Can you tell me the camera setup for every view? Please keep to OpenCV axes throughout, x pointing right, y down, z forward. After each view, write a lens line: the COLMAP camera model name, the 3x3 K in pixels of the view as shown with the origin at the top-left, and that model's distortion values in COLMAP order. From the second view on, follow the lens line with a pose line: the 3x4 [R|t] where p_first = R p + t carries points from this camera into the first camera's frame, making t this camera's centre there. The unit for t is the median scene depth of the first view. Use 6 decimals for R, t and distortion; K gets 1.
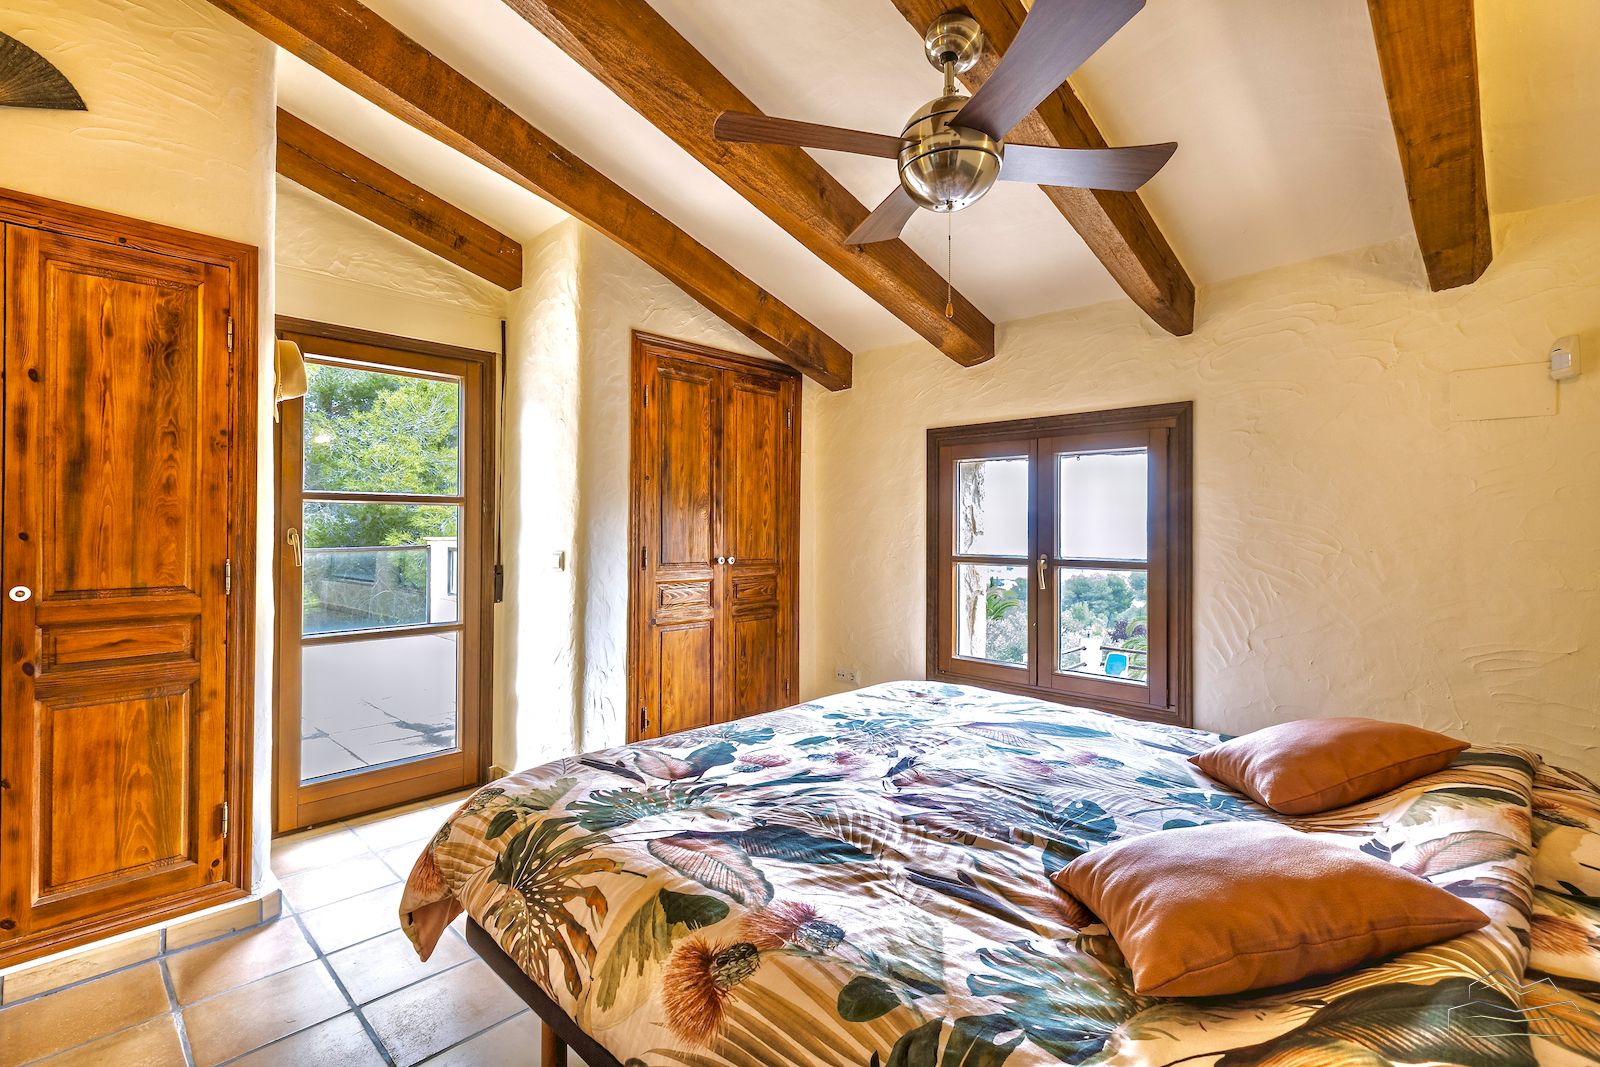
lens RADIAL K [[727.6, 0, 800.5], [0, 727.6, 523.4], [0, 0, 1]] dist [0.007230, -0.000013]
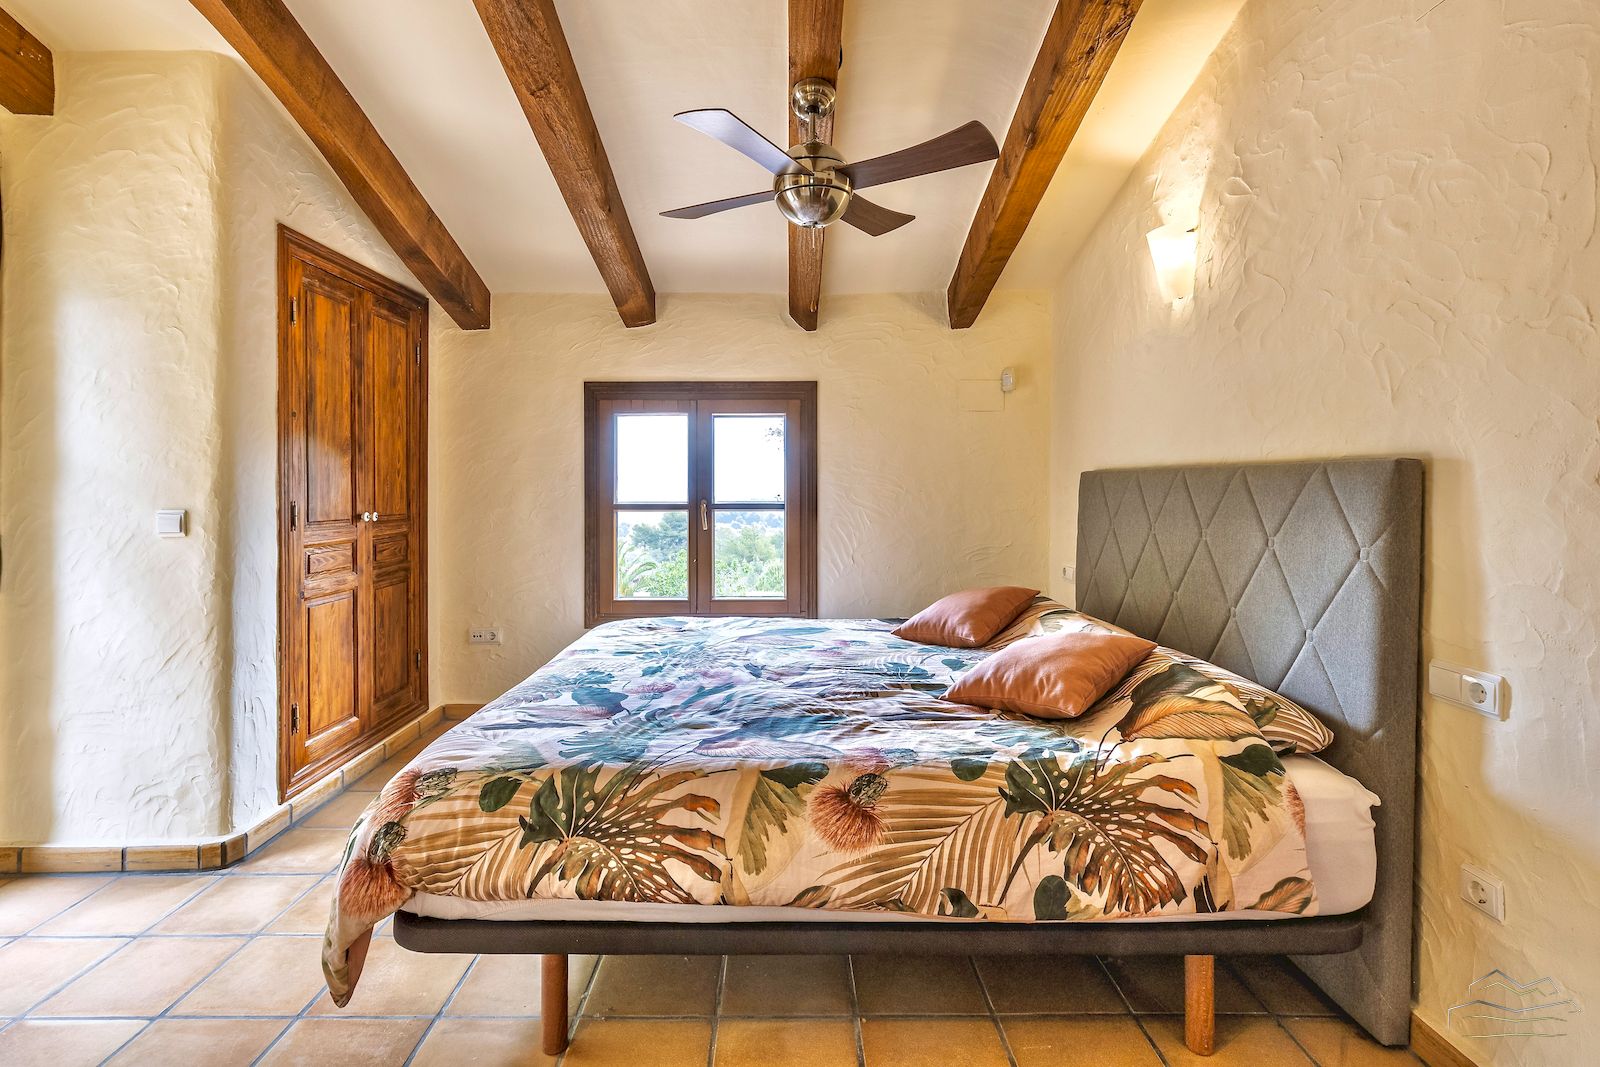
lens RADIAL K [[727.6, 0, 828.7], [0, 727.6, 488.0], [0, 0, 1]] dist [0.007230, -0.000013]
pose [[0.721588, -0.012111, 0.692217, -0.359980], [0.001728, 0.999875, 0.015693, 0.006197], [-0.692321, -0.010128, 0.721519, 0.023665]]
